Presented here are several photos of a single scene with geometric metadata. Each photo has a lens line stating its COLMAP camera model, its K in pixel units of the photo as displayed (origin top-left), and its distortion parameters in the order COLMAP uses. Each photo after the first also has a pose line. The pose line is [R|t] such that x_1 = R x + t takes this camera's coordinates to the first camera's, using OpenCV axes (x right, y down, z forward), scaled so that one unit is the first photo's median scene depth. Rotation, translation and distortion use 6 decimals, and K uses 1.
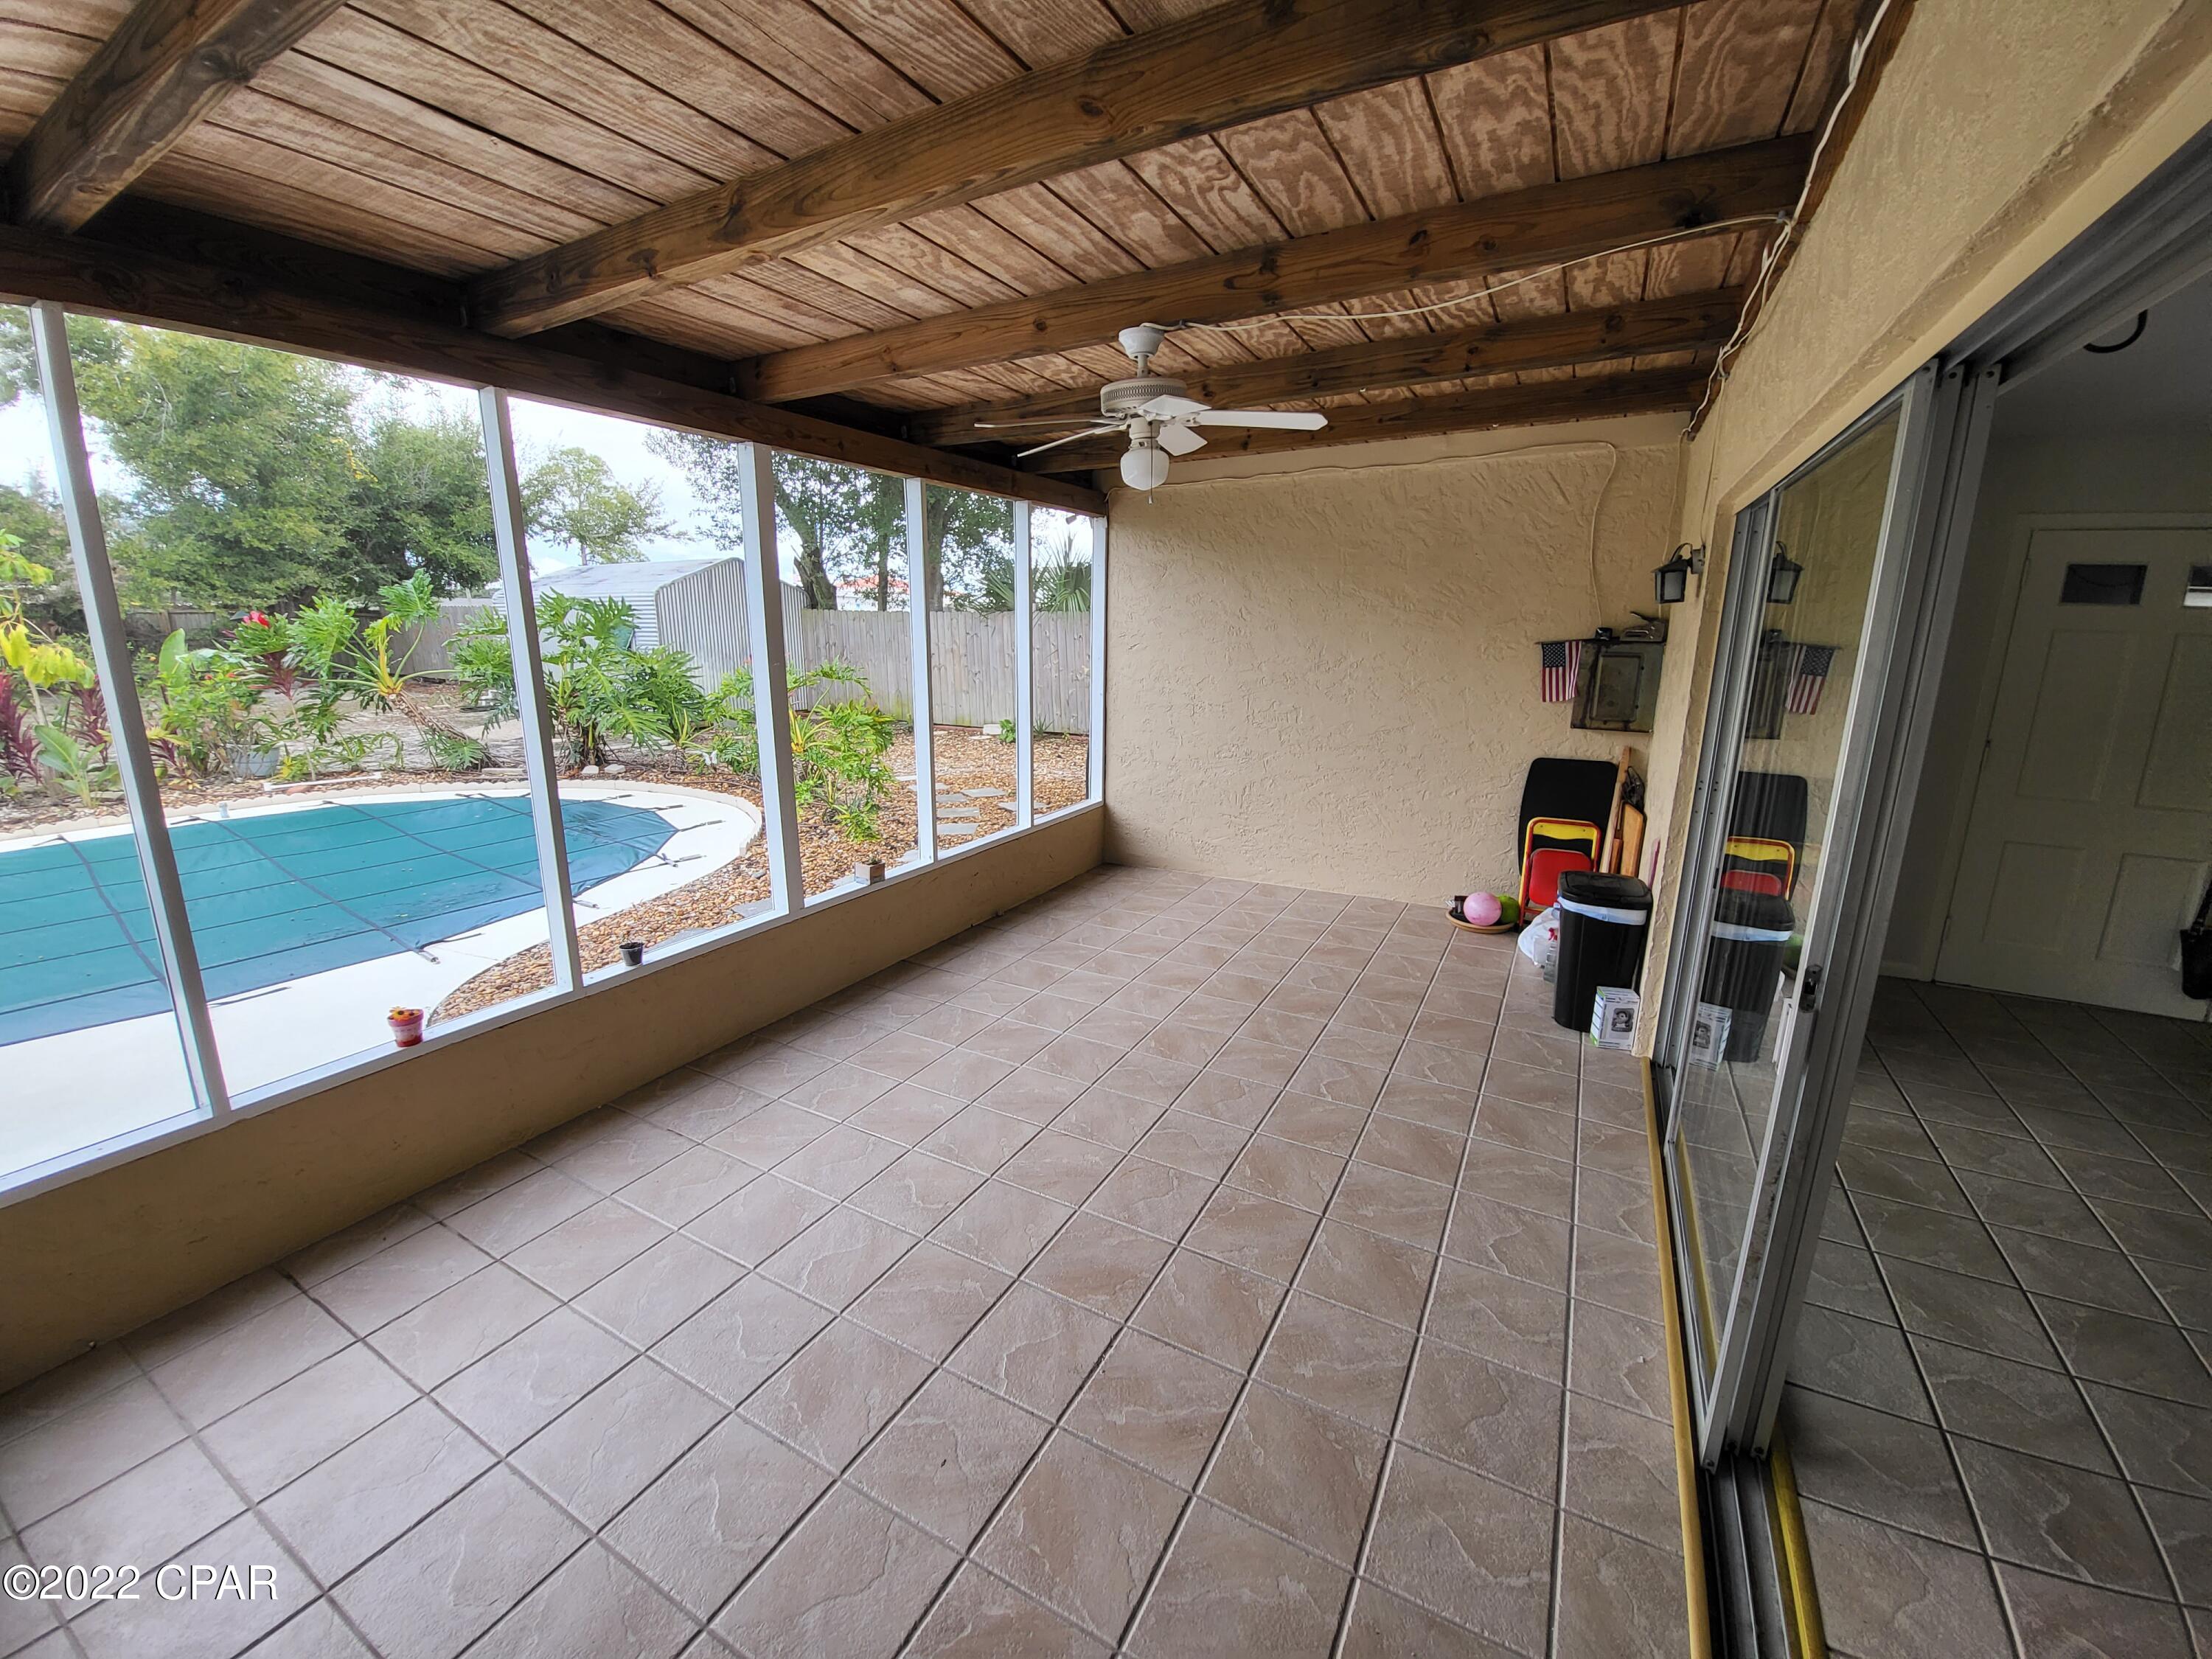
lens RADIAL K [[884.1, 0, 1093.6], [0, 884.1, 825.3], [0, 0, 1]] dist [-0.005842, -0.002506]
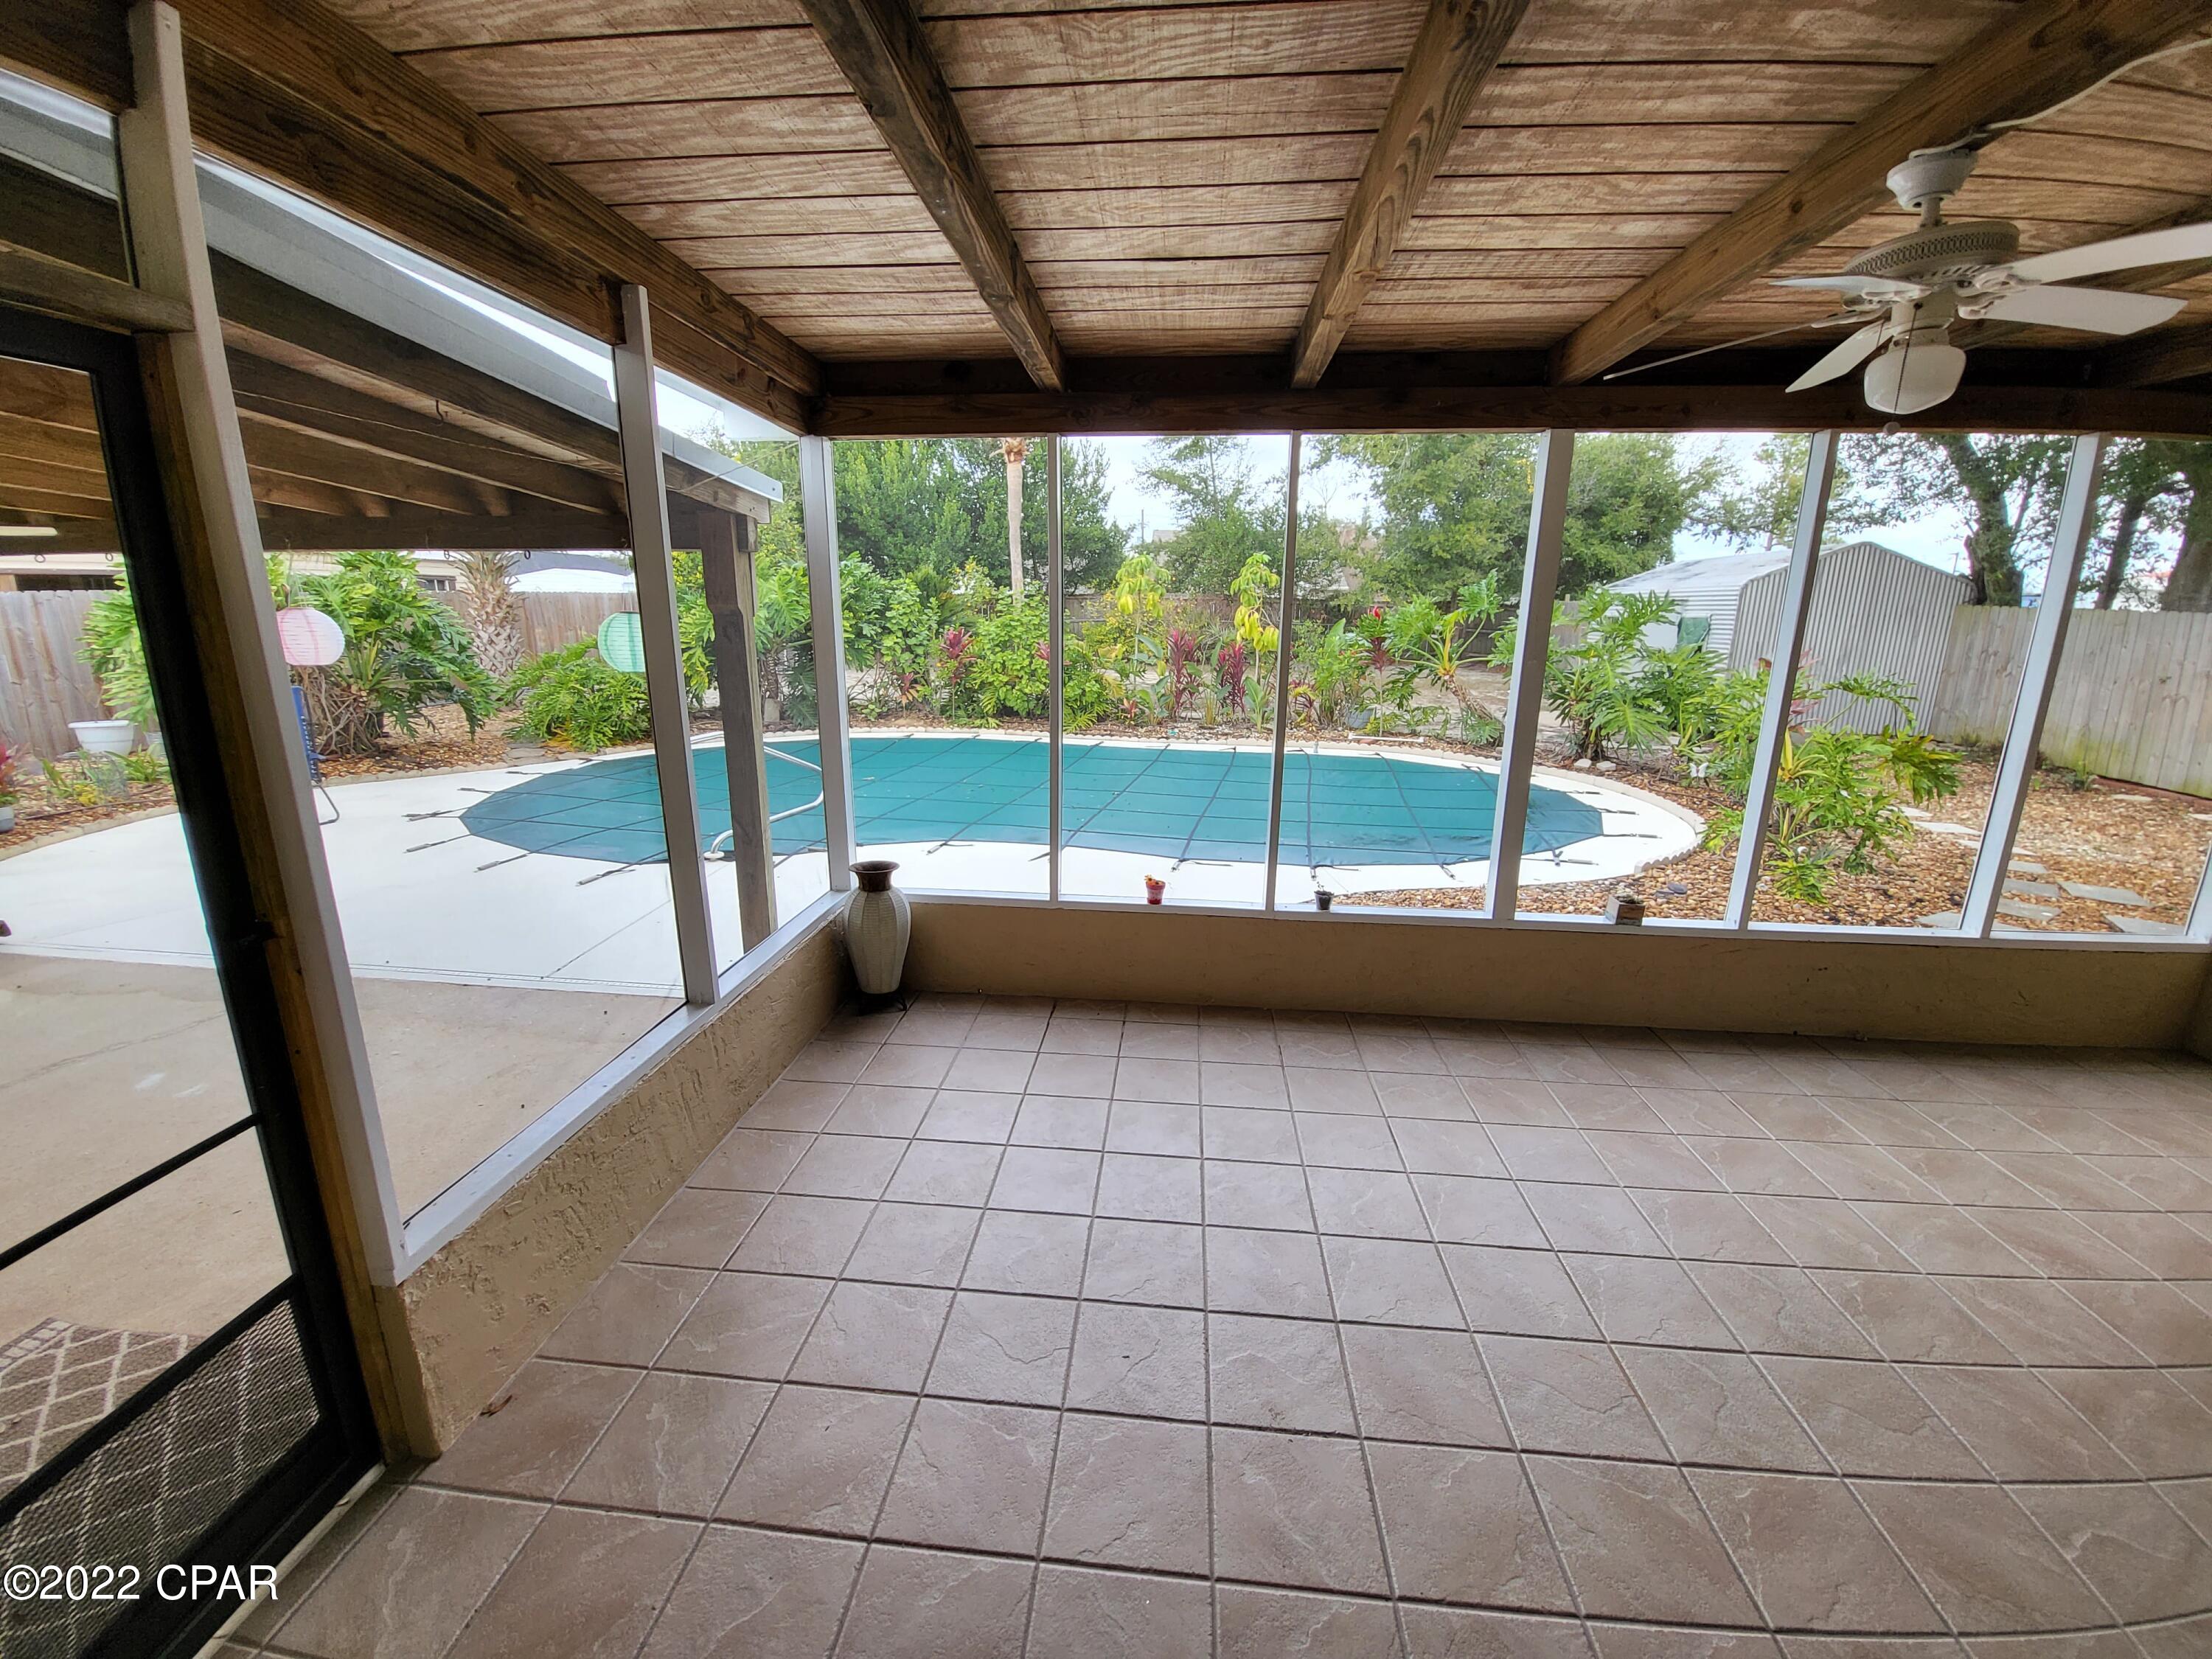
lens RADIAL K [[884.1, 0, 1097.0], [0, 884.1, 825.4], [0, 0, 1]] dist [-0.005842, -0.002506]
pose [[0.403509, 0.218839, -0.888420, 0.263379], [-0.214418, 0.966555, 0.140699, -0.035363], [0.889498, 0.133720, 0.436936, 0.148400]]
